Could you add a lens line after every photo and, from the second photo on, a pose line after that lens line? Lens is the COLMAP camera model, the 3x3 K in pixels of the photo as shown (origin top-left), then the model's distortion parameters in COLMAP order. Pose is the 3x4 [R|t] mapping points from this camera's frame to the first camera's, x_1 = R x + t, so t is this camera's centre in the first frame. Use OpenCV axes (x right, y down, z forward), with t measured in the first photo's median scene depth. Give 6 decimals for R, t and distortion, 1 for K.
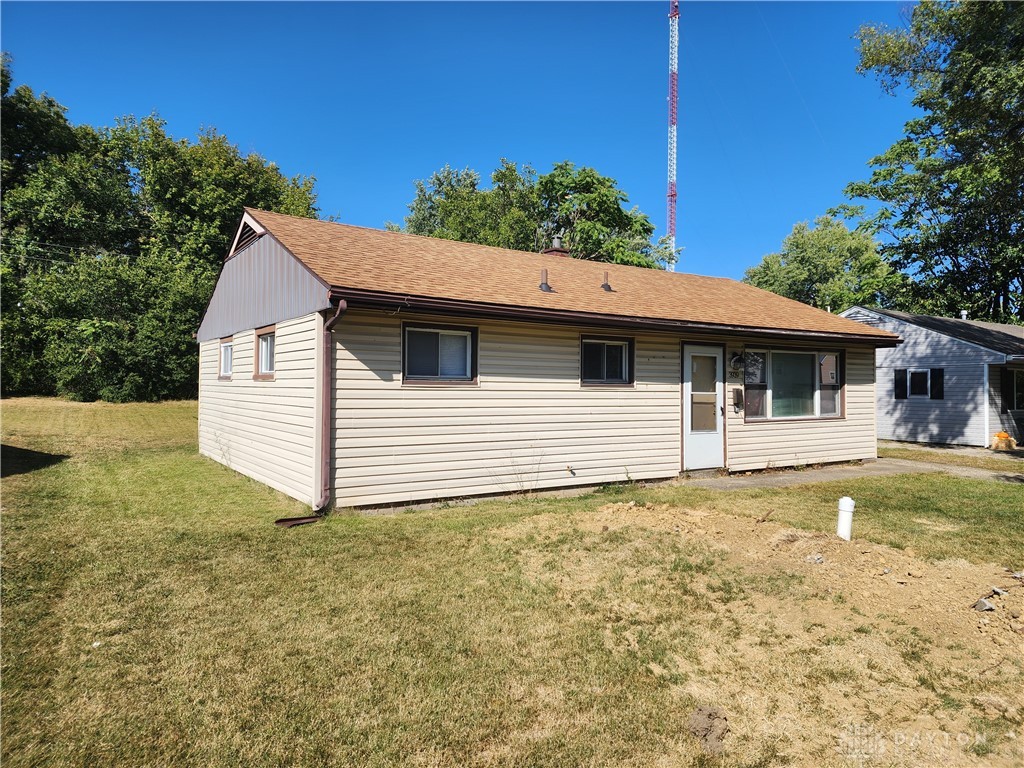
lens RADIAL K [[672.2, 0, 510.3], [0, 672.2, 381.2], [0, 0, 1]] dist [0.073114, -0.025253]
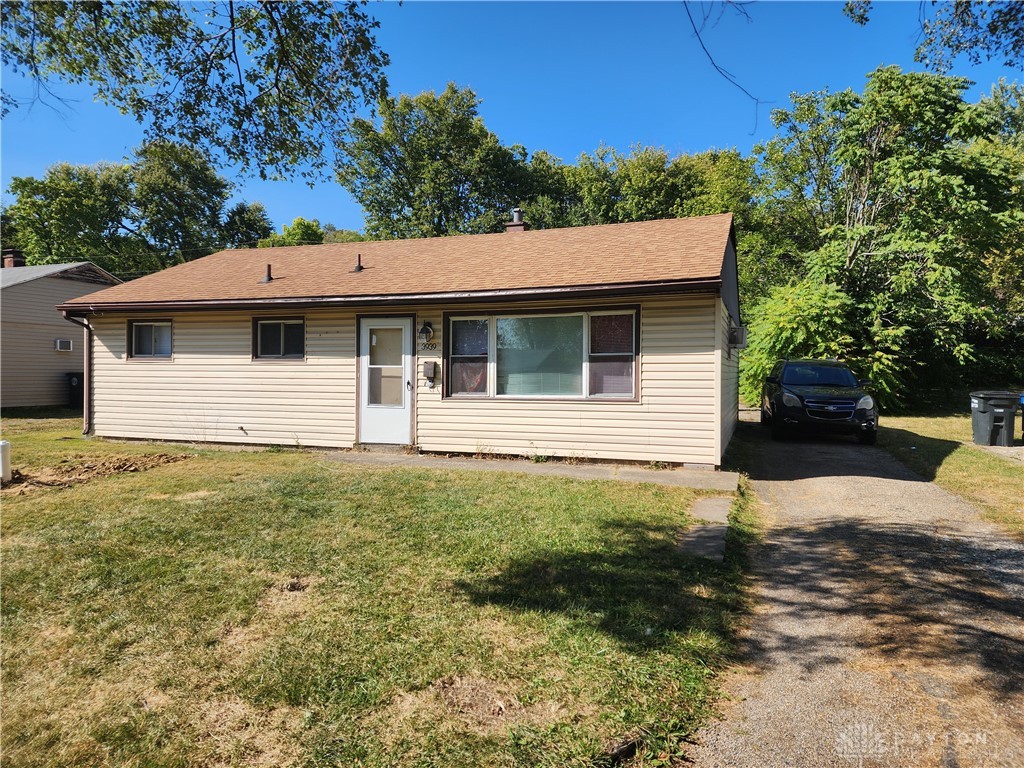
lens RADIAL K [[672.2, 0, 511.5], [0, 672.2, 382.2], [0, 0, 1]] dist [0.073114, -0.025253]
pose [[0.593705, 0.005605, -0.804663, 1.206622], [0.007624, 0.999892, 0.012590, 0.030314], [0.804647, -0.013609, 0.593598, 0.584908]]
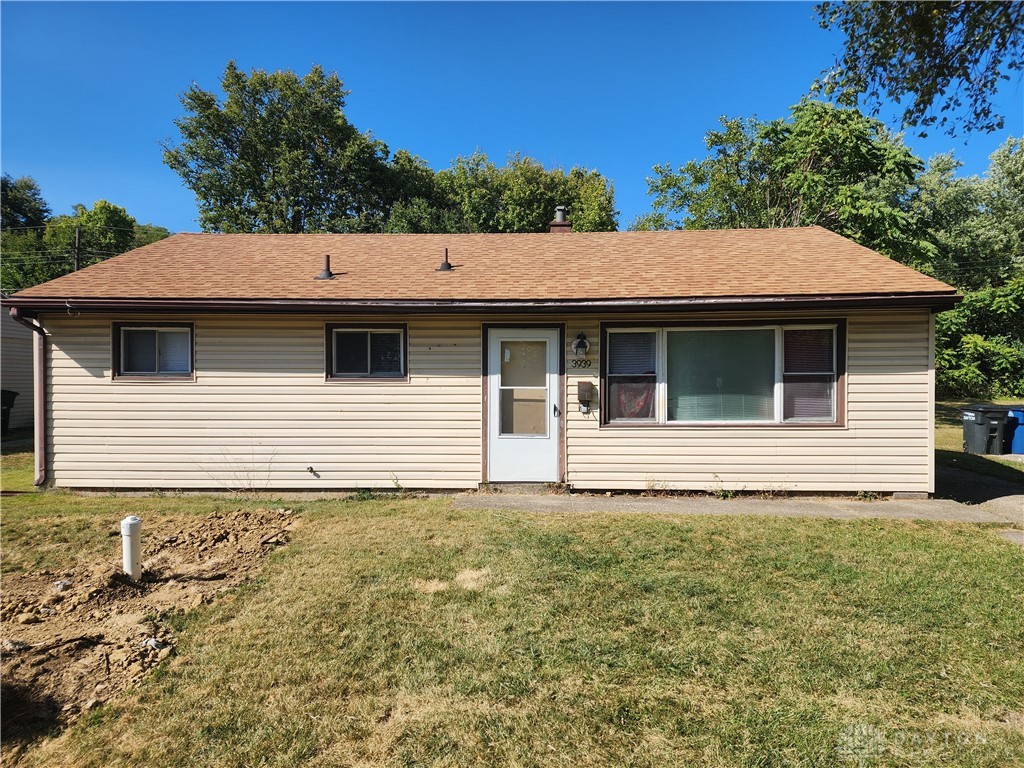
lens RADIAL K [[672.2, 0, 522.3], [0, 672.2, 399.4], [0, 0, 1]] dist [0.073114, -0.025253]
pose [[0.805943, 0.005263, -0.591970, 0.772886], [0.011964, 0.999611, 0.025176, 0.011694], [0.591872, -0.027373, 0.805567, 0.372459]]
